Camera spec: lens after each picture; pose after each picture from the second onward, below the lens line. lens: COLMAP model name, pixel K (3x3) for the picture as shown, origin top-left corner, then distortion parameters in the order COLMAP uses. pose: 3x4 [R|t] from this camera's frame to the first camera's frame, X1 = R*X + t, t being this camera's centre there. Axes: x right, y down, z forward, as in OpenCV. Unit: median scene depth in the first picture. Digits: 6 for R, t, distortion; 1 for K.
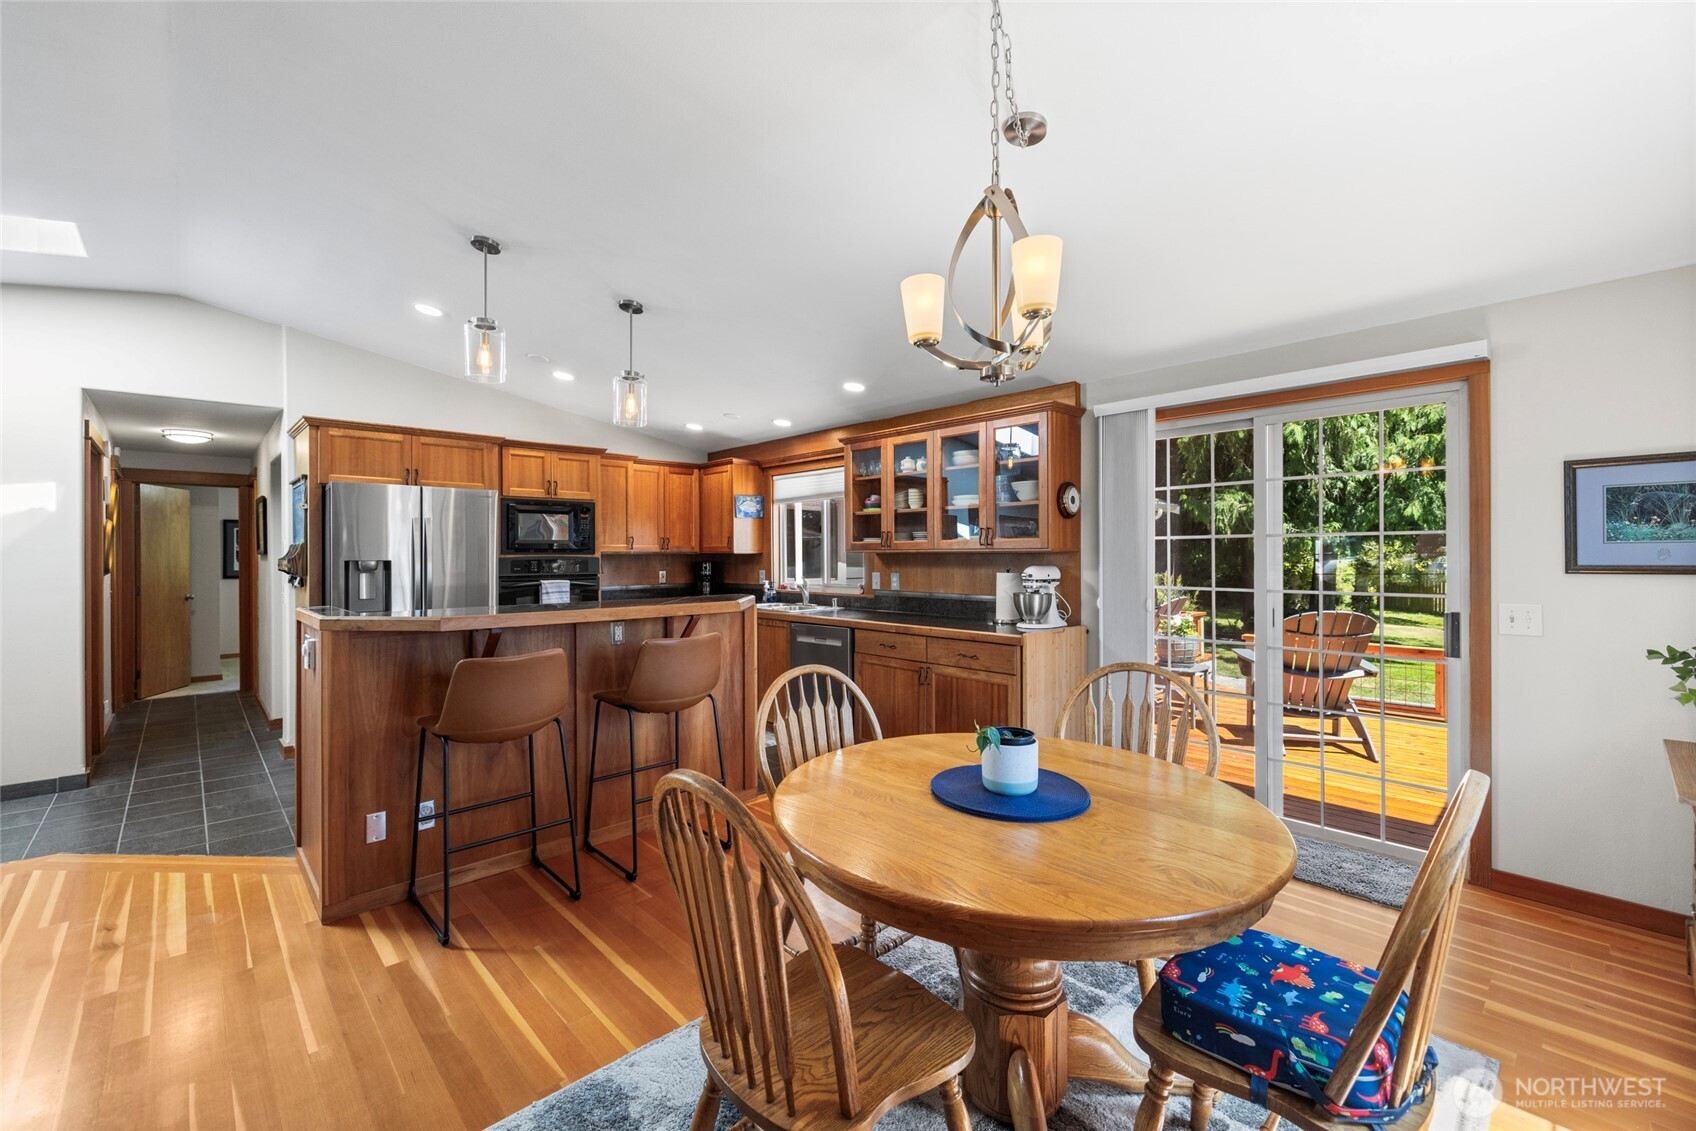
lens RADIAL K [[713.9, 0, 848.8], [0, 713.9, 556.5], [0, 0, 1]] dist [-0.004924, 0.000426]
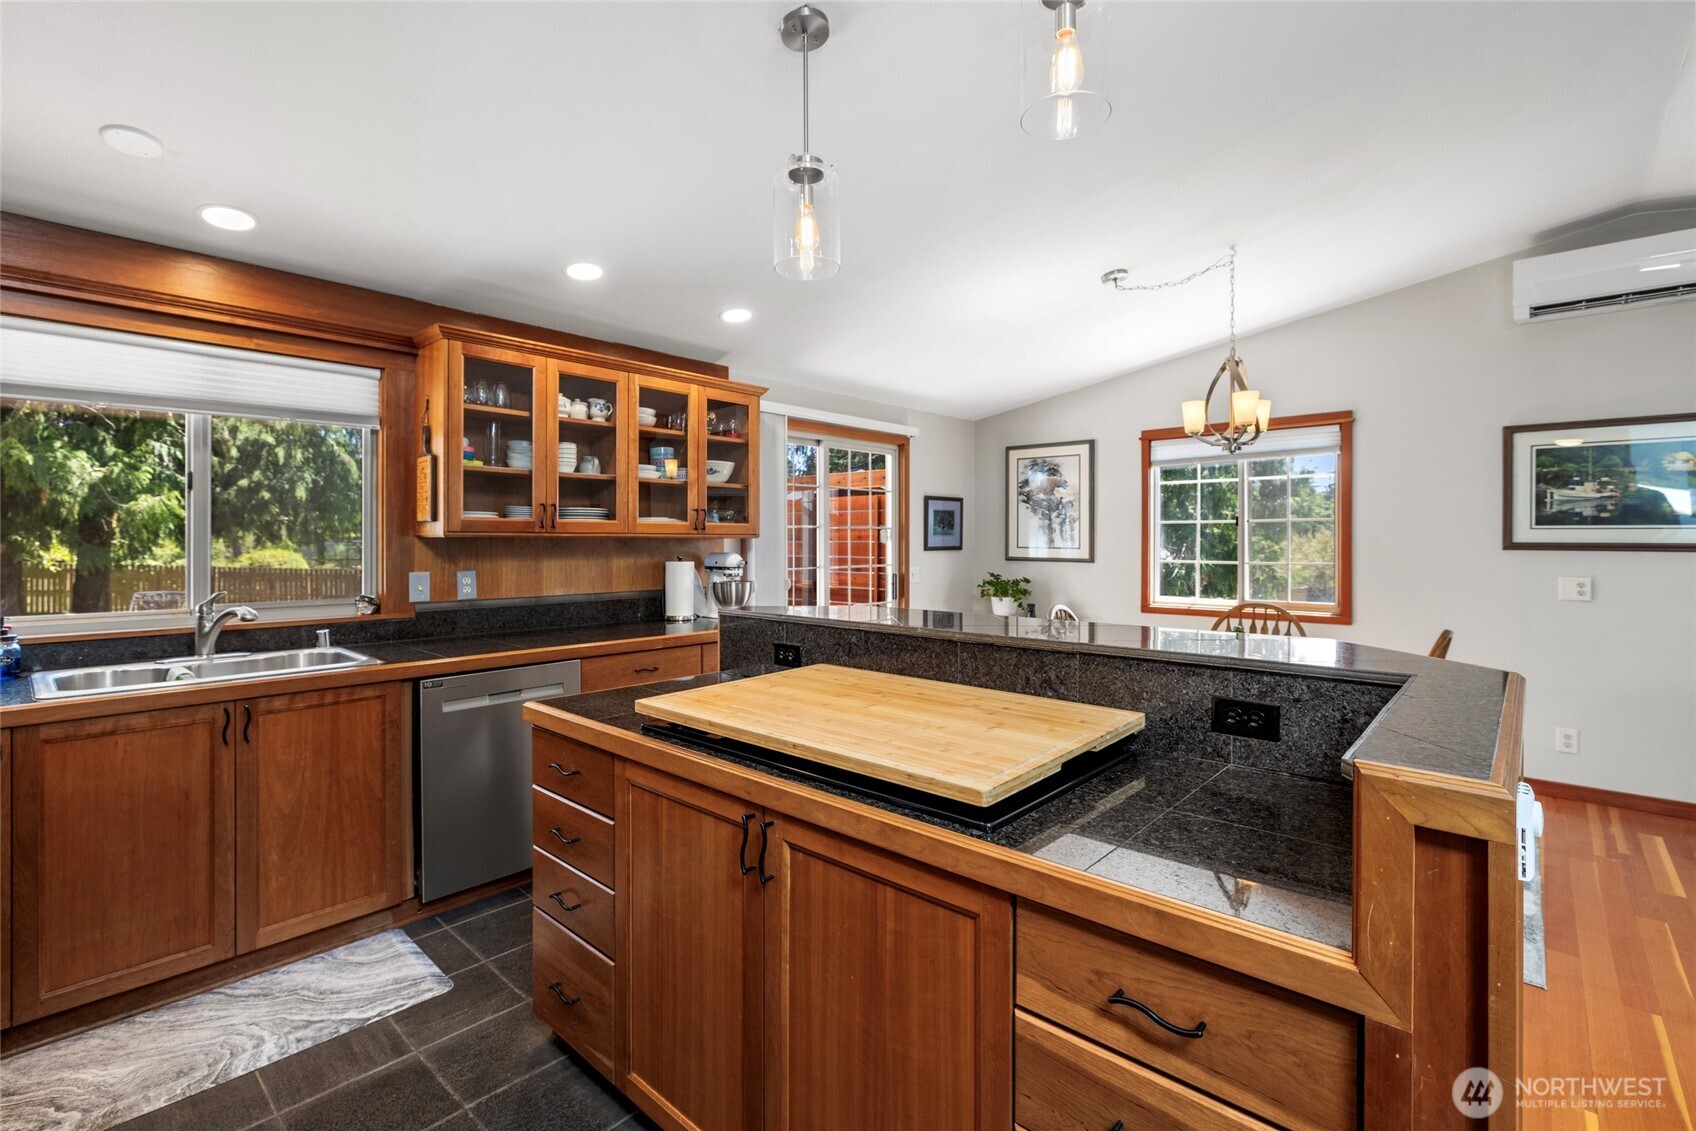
lens RADIAL K [[770.5, 0, 844.3], [0, 770.5, 538.8], [0, 0, 1]] dist [-0.008433, 0.002033]
pose [[-0.087568, 0.002564, 0.996155, -0.624931], [-0.000884, 0.999996, -0.002651, -0.002221], [-0.996158, -0.001113, -0.087565, 0.758647]]
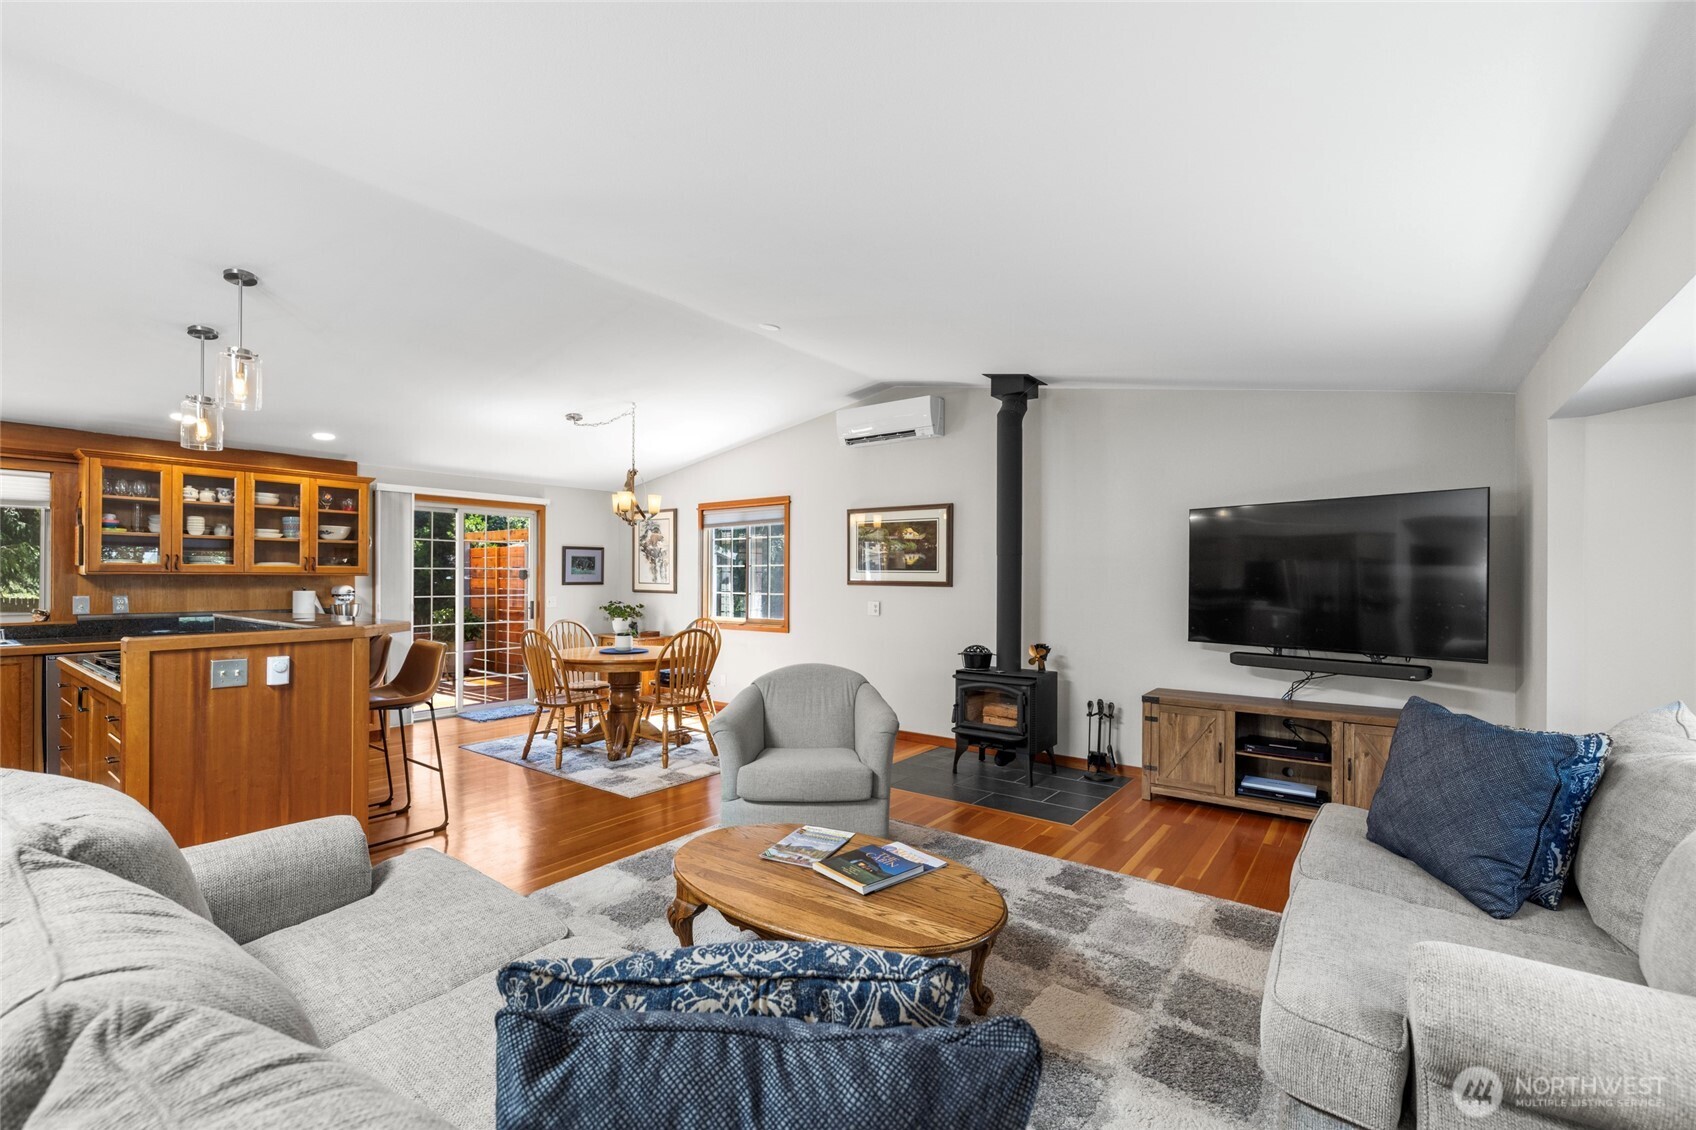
lens RADIAL K [[713.9, 0, 851.6], [0, 713.9, 577.0], [0, 0, 1]] dist [-0.004924, 0.000426]
pose [[-0.191401, 0.000212, 0.981512, -1.103976], [-0.005020, 0.999987, -0.001195, -0.005747], [-0.981499, -0.005156, -0.191397, 0.212957]]
